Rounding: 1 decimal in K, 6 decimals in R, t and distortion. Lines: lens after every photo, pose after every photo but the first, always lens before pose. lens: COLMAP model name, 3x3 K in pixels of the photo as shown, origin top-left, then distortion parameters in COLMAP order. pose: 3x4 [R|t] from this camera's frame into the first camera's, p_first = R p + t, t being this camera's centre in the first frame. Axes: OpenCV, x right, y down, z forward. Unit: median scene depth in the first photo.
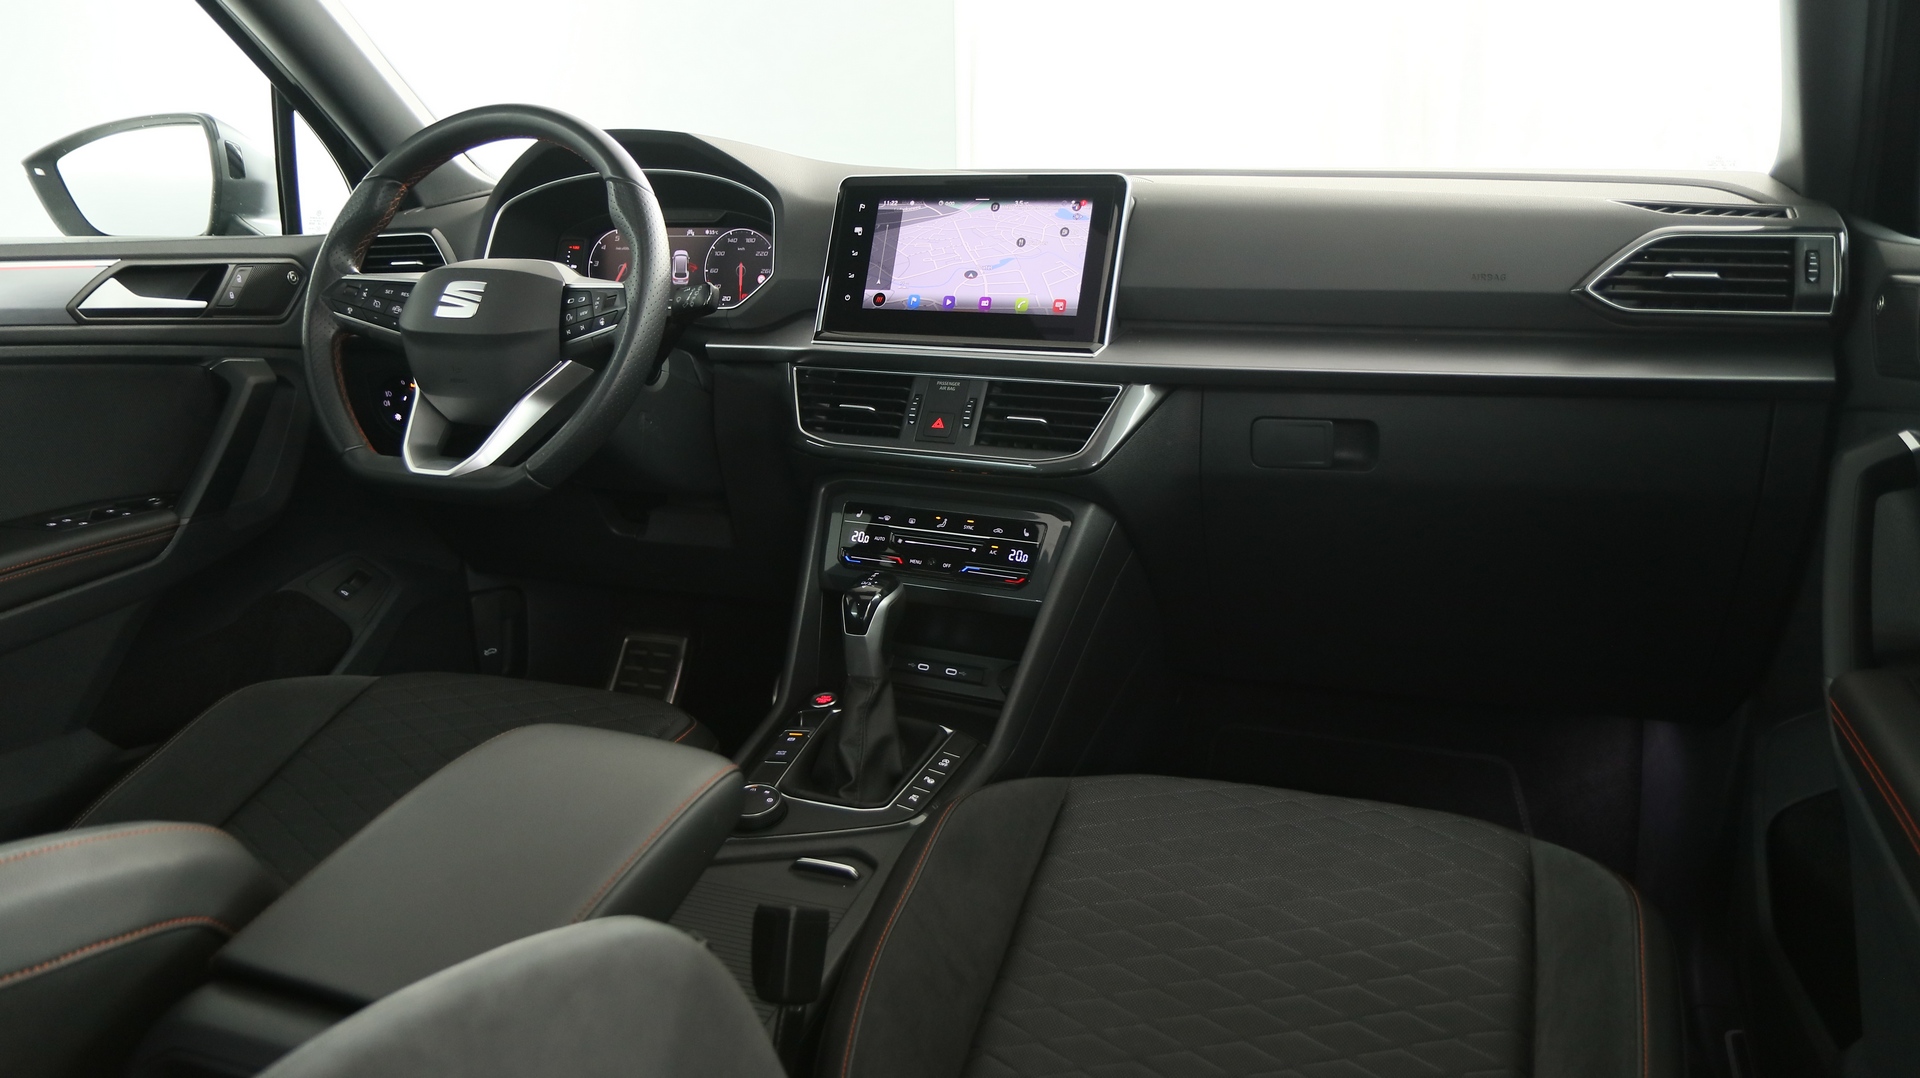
lens RADIAL K [[1465.9, 0, 950.1], [0, 1465.9, 542.8], [0, 0, 1]] dist [-0.020235, 0.022508]
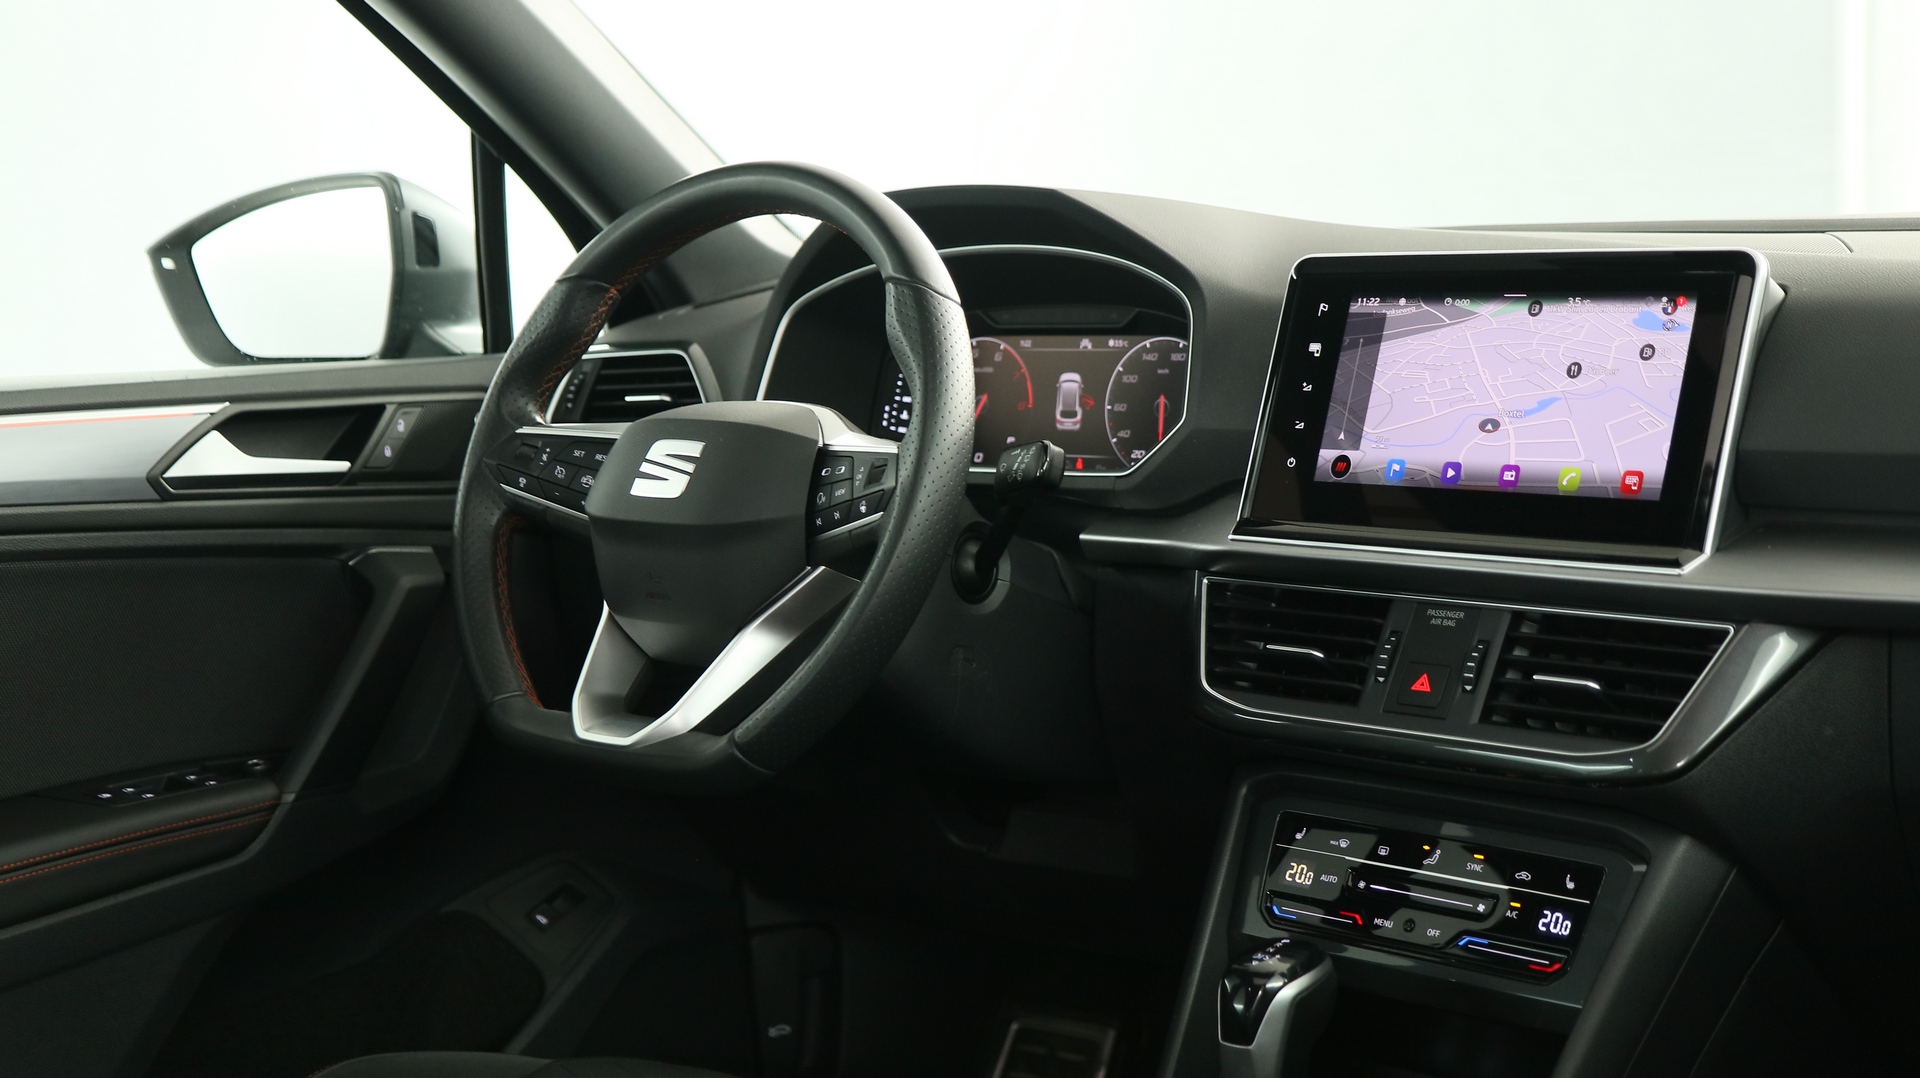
lens RADIAL K [[2789.7, 0, 943.6], [0, 2789.7, 559.2], [0, 0, 1]] dist [0.005486, 0.000000]
pose [[0.943111, 0.012459, -0.332246, 0.175116], [-0.046507, 0.994417, -0.094725, -0.016992], [0.329211, 0.104788, 0.938424, -0.091917]]
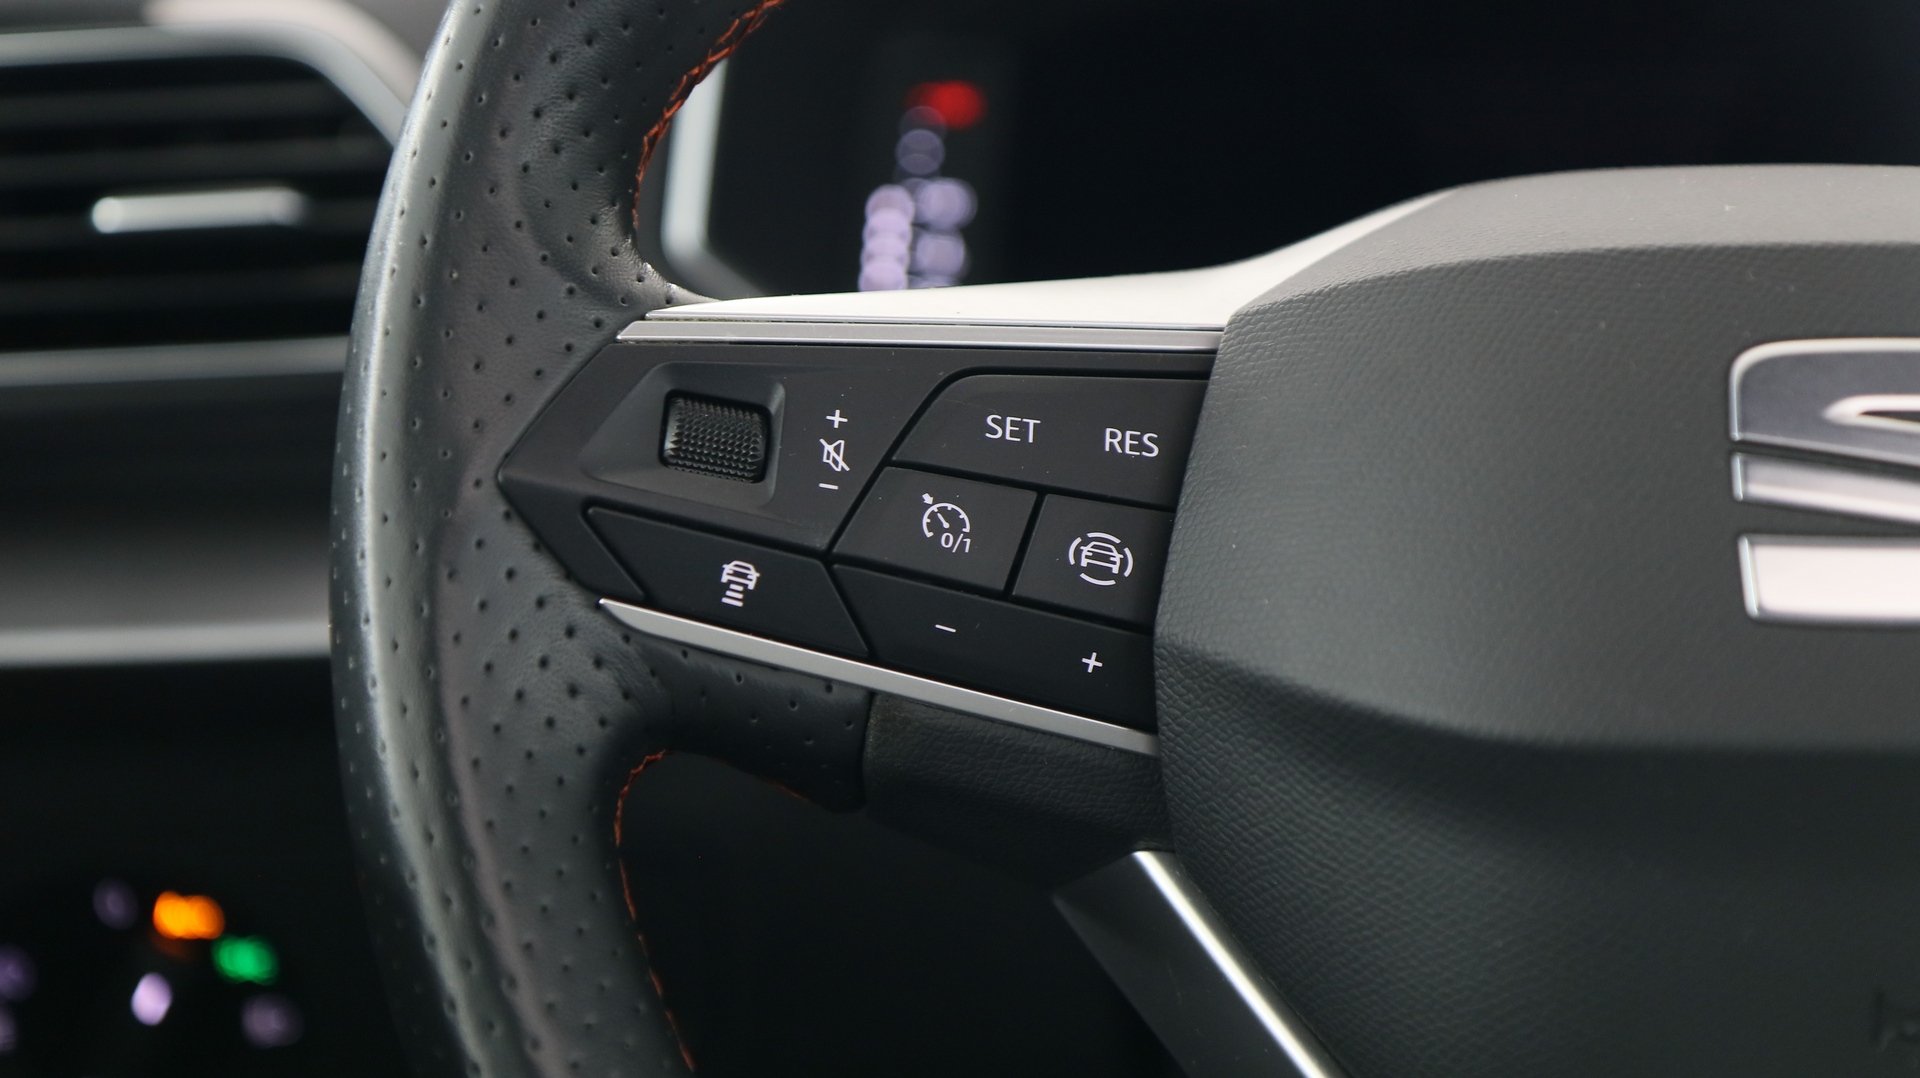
lens RADIAL K [[3870.2, 0, 959.9], [0, 3870.2, 537.4], [0, 0, 1]] dist [-0.391110, 0.000000]
pose [[0.948783, -0.054273, 0.311231, -0.501426], [0.078970, 0.994603, -0.067300, -0.138519], [-0.305899, 0.088431, 0.947948, 0.665956]]
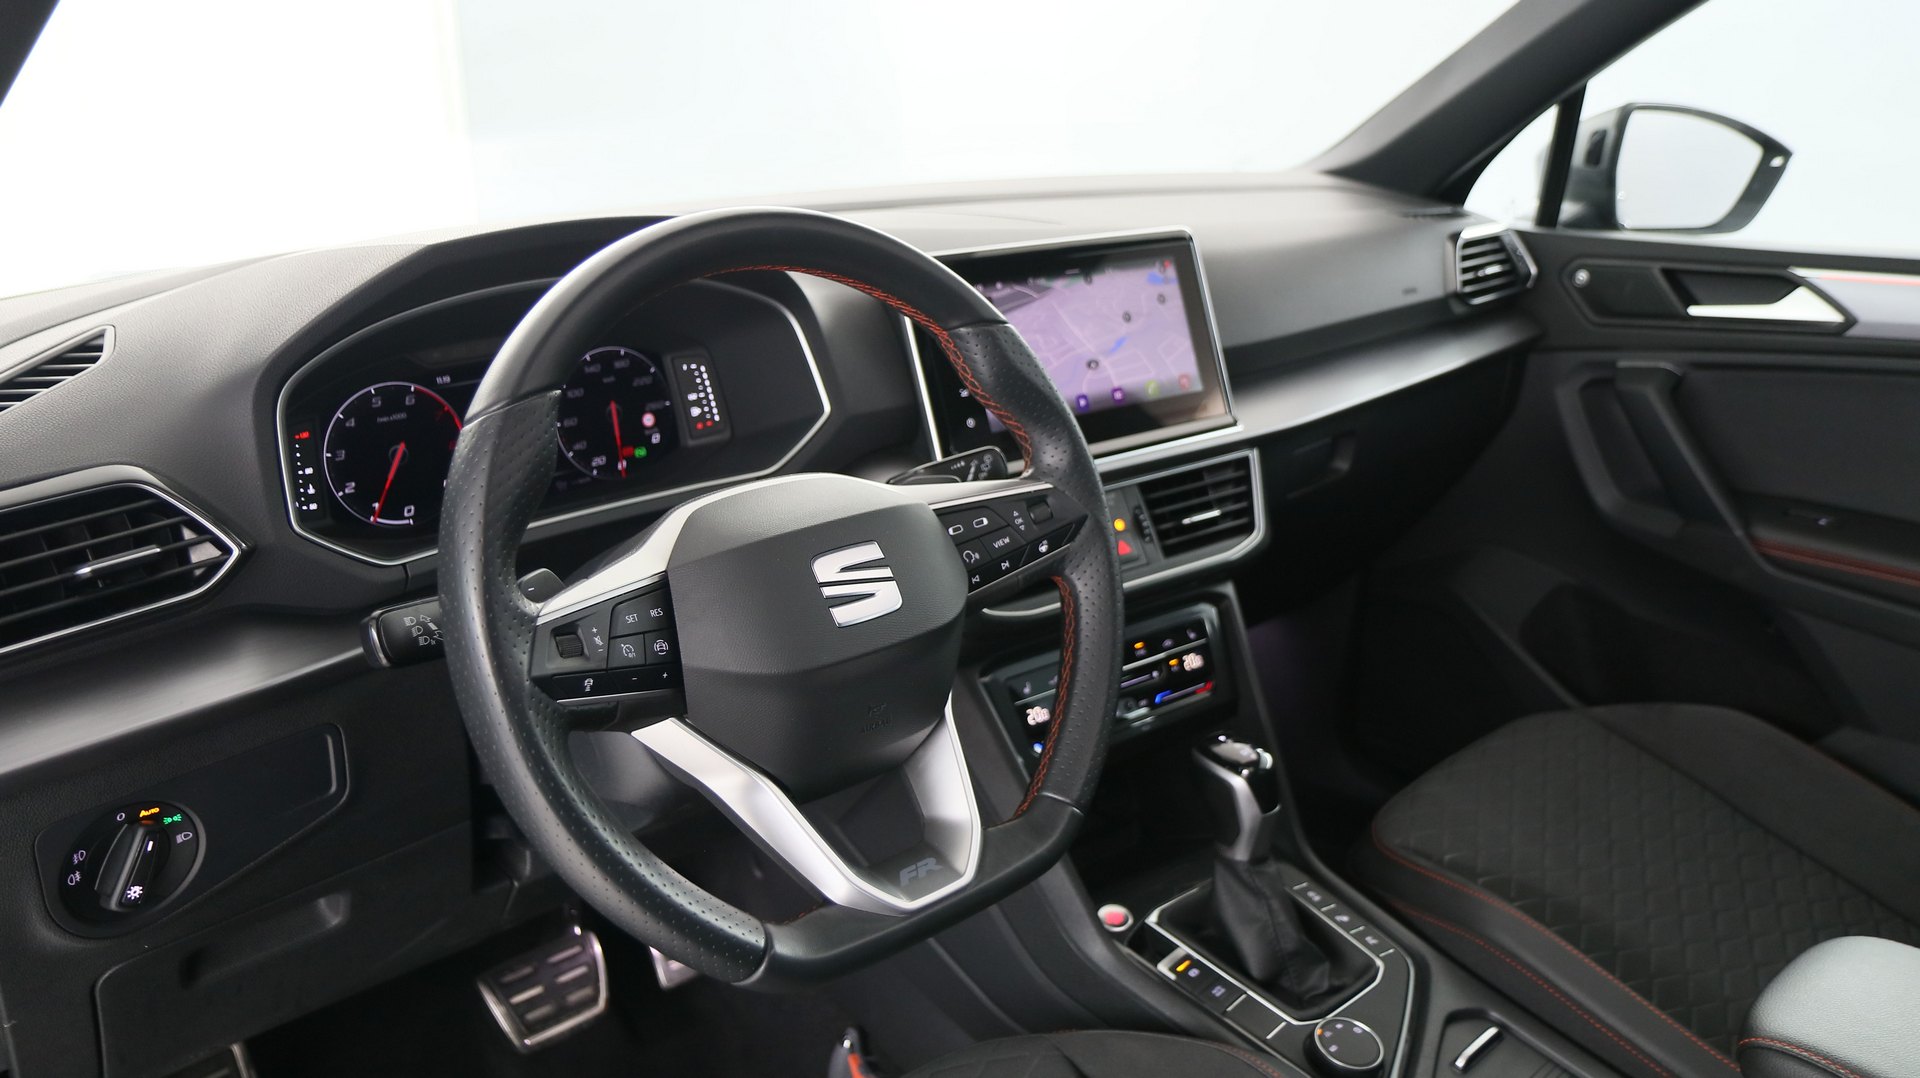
lens RADIAL K [[1465.9, 0, 958.2], [0, 1465.9, 539.0], [0, 0, 1]] dist [-0.020235, 0.022508]
pose [[0.439387, -0.286735, 0.851306, -0.745095], [0.215030, 0.953709, 0.210242, -0.276763], [-0.872182, 0.090679, 0.480704, 0.670995]]
